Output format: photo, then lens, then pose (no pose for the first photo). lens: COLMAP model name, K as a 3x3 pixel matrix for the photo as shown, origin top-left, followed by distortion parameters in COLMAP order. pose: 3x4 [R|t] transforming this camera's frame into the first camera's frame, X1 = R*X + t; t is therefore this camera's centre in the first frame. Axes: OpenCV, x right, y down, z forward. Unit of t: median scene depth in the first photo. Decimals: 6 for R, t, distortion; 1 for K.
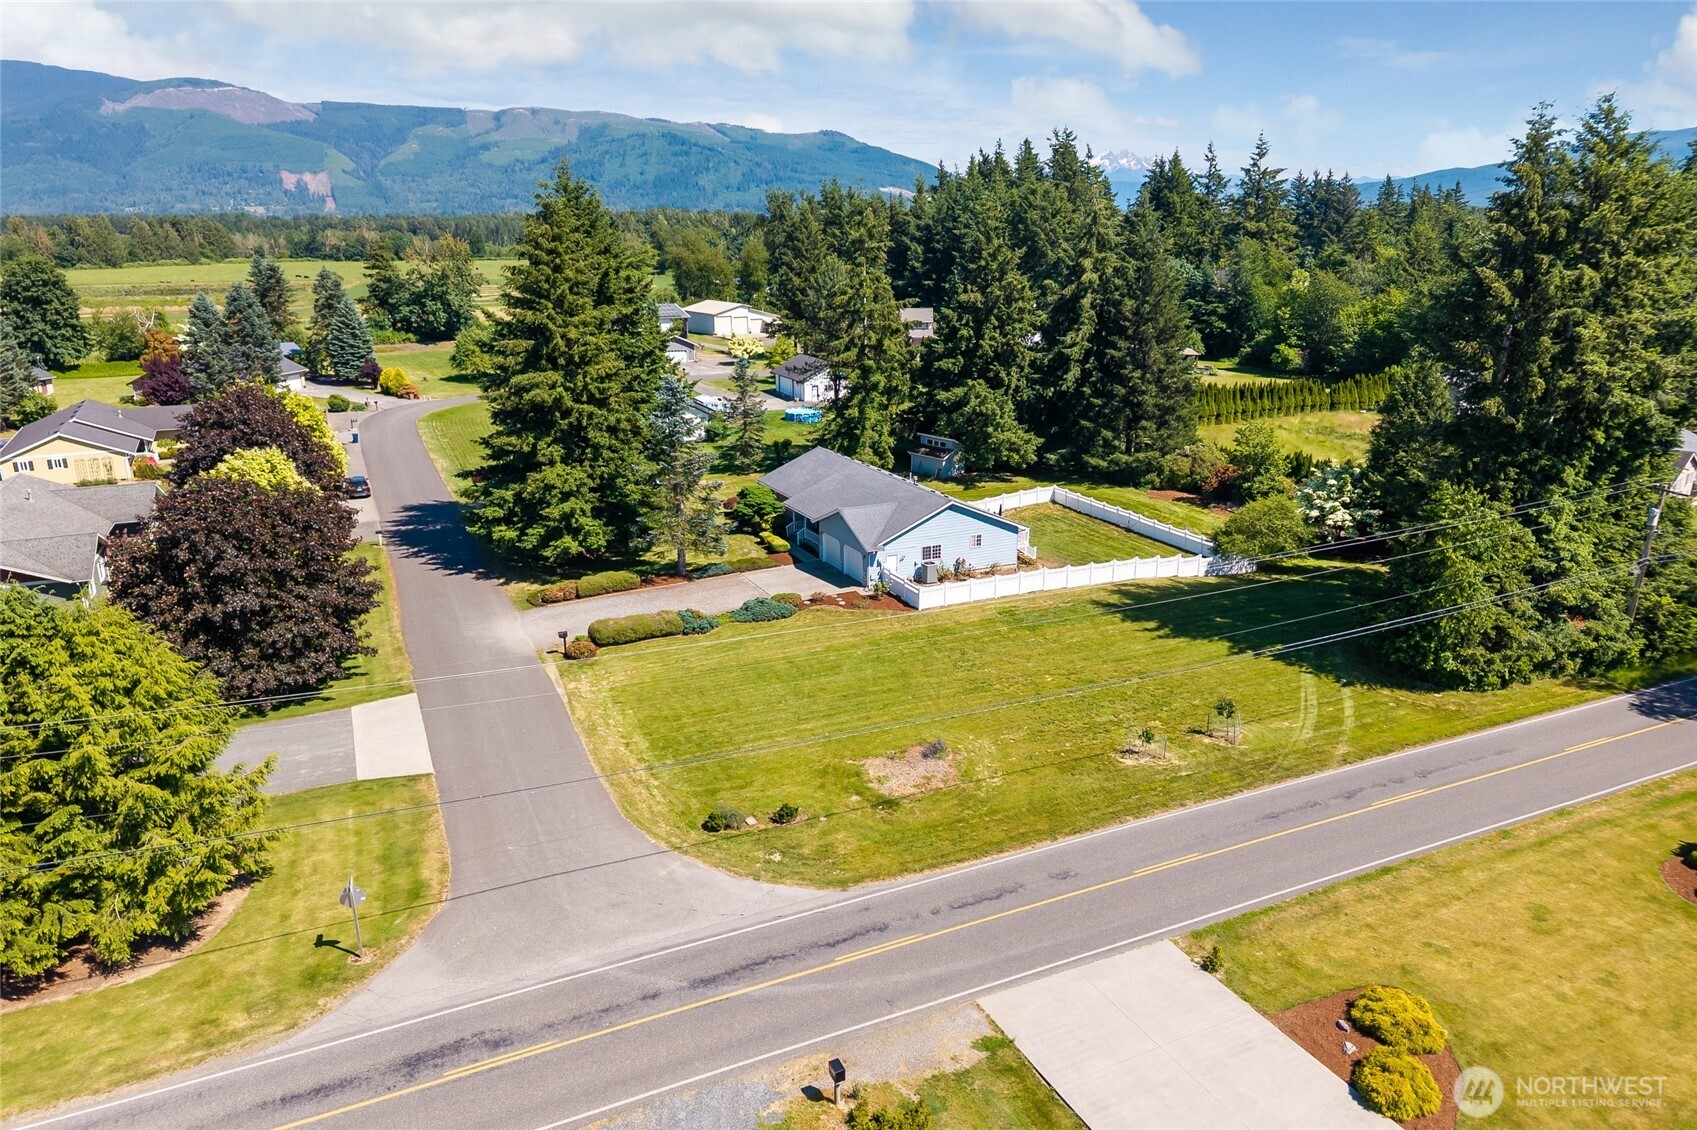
lens RADIAL K [[1116.4, 0, 857.5], [0, 1116.4, 564.0], [0, 0, 1]] dist [0.026946, -0.030777]
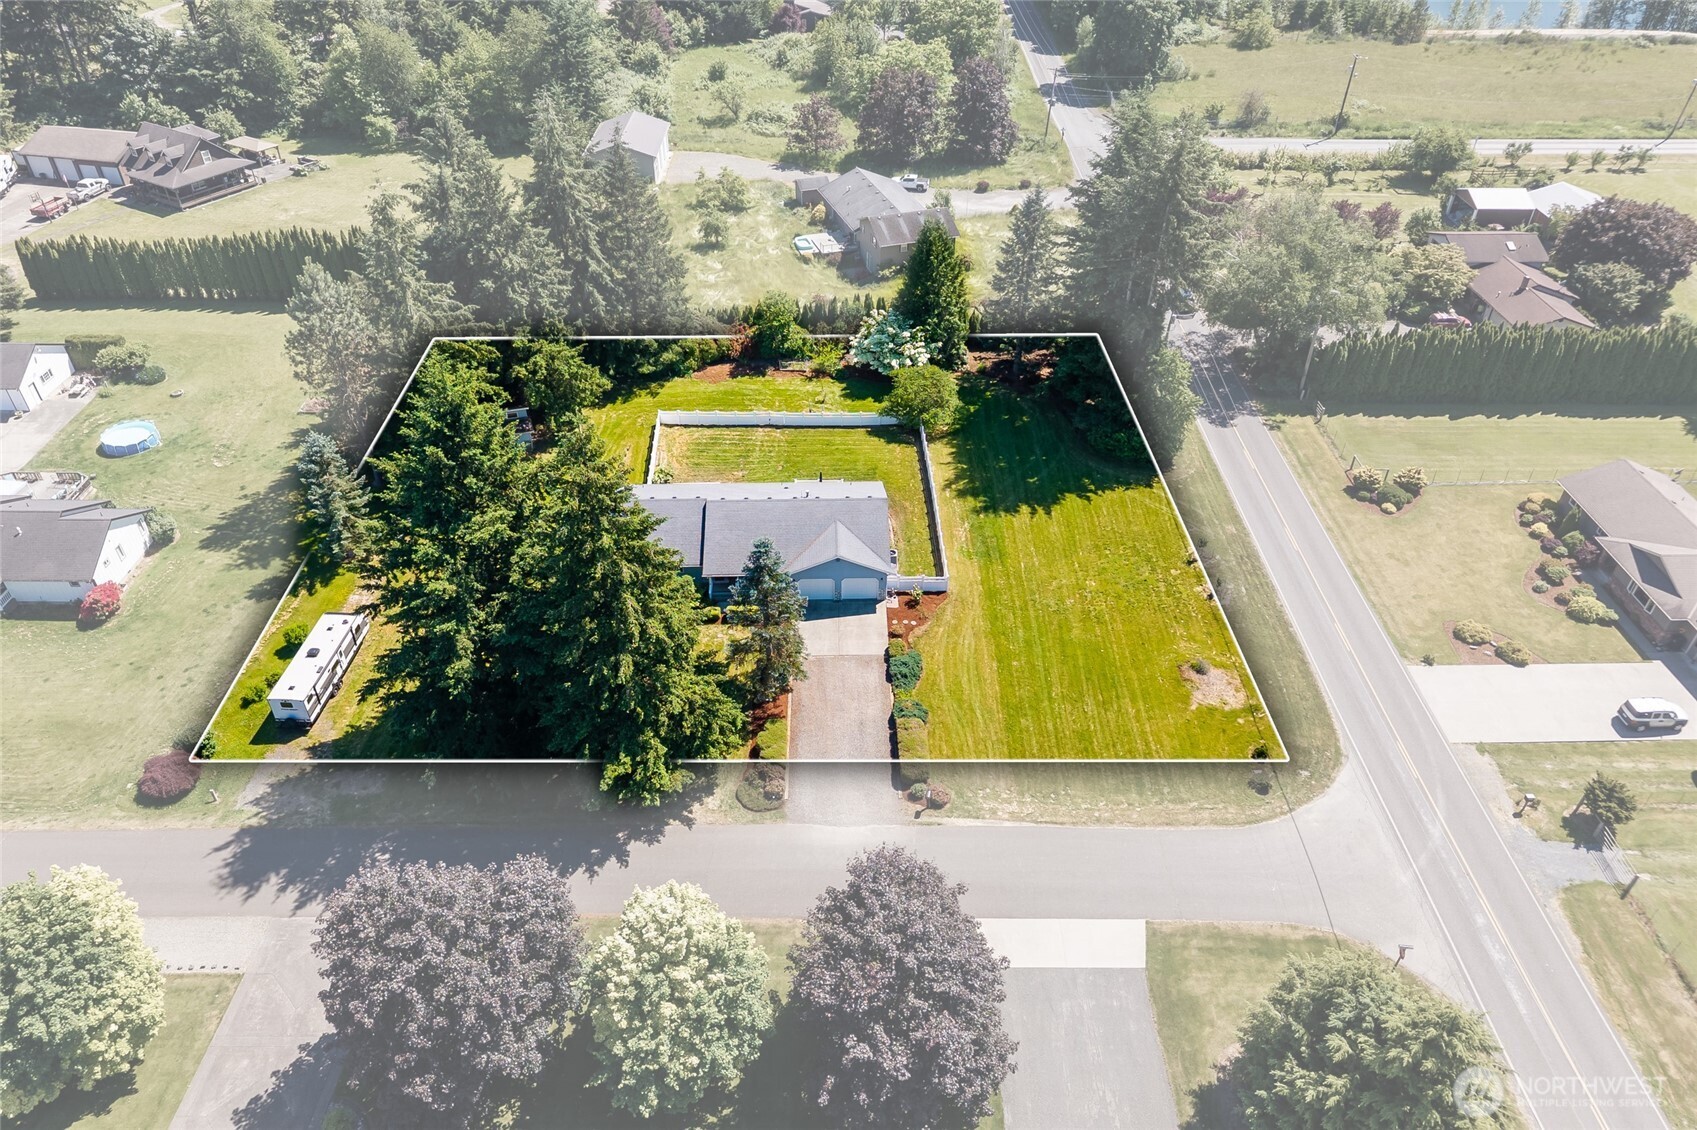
lens RADIAL K [[1116.4, 0, 857.5], [0, 1116.4, 564.0], [0, 0, 1]] dist [0.026946, -0.030777]
pose [[0.409018, -0.549638, 0.728424, -0.771374], [0.242679, 0.835022, 0.493806, -0.550869], [-0.879665, -0.025202, 0.474925, 0.427813]]
